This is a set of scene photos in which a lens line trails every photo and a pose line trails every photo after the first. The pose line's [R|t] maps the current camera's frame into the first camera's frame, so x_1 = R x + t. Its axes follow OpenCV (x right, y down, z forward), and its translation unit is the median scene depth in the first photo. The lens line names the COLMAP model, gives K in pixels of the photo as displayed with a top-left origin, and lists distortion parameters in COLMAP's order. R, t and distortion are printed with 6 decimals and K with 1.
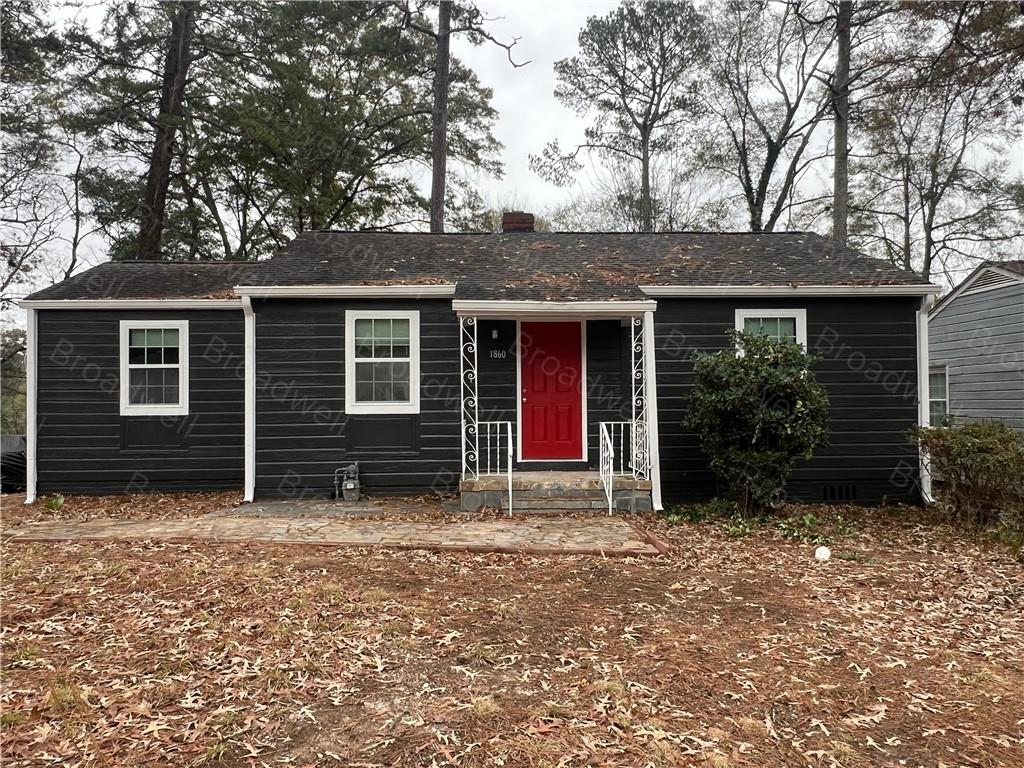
lens RADIAL K [[761.0, 0, 512.0], [0, 761.0, 384.0], [0, 0, 1]] dist [-0.002935, -0.000831]
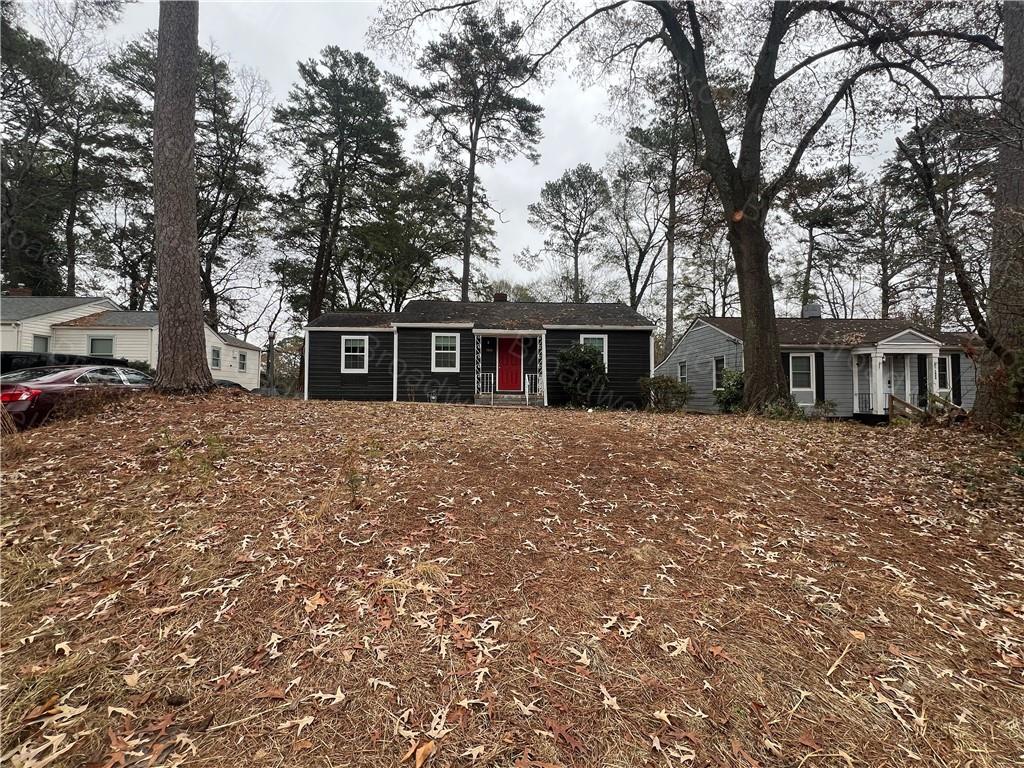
lens RADIAL K [[409.5, 0, 510.4], [0, 409.5, 378.5], [0, 0, 1]] dist [-0.001111, 0.000266]
pose [[0.999779, 0.011741, 0.017450, 0.027268], [-0.011793, 0.999926, 0.002898, 0.048811], [-0.017415, -0.003103, 0.999844, -0.377882]]
